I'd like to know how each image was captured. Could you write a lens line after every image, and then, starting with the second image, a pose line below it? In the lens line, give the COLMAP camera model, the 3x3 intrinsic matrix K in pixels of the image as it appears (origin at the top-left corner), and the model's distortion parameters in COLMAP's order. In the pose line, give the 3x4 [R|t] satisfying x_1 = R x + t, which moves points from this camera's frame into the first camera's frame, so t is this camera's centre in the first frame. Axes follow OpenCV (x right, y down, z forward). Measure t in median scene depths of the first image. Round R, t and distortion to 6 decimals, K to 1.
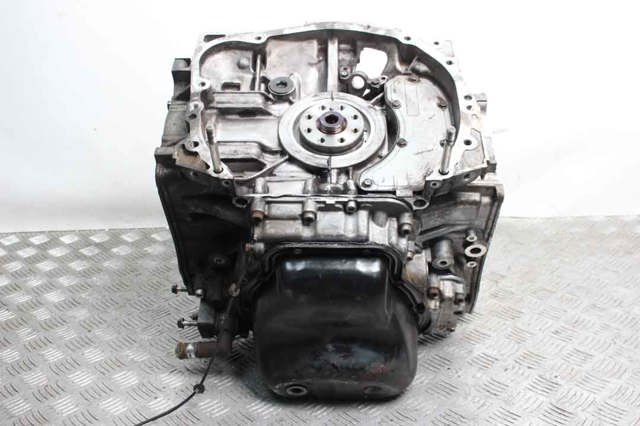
lens RADIAL K [[444.0, 0, 320.0], [0, 444.0, 213.0], [0, 0, 1]] dist [0.005535, 0.001274]
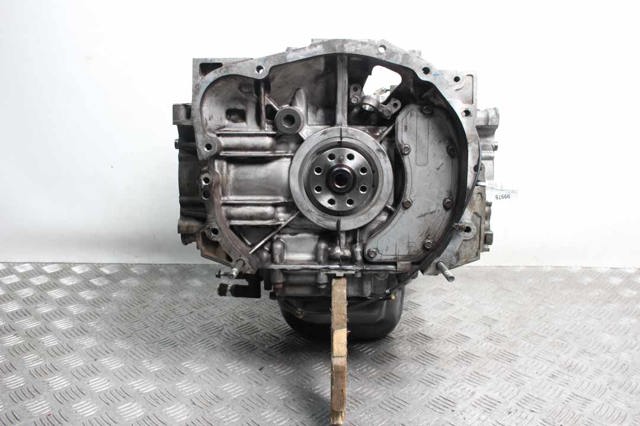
lens RADIAL K [[377.1, 0, 320.0], [0, 377.1, 213.0], [0, 0, 1]] dist [-0.004553, -0.000490]
pose [[0.999925, -0.011161, -0.005002, -0.018099], [0.012122, 0.850090, 0.526498, -0.587944], [-0.001624, -0.526519, 0.850162, 0.216800]]
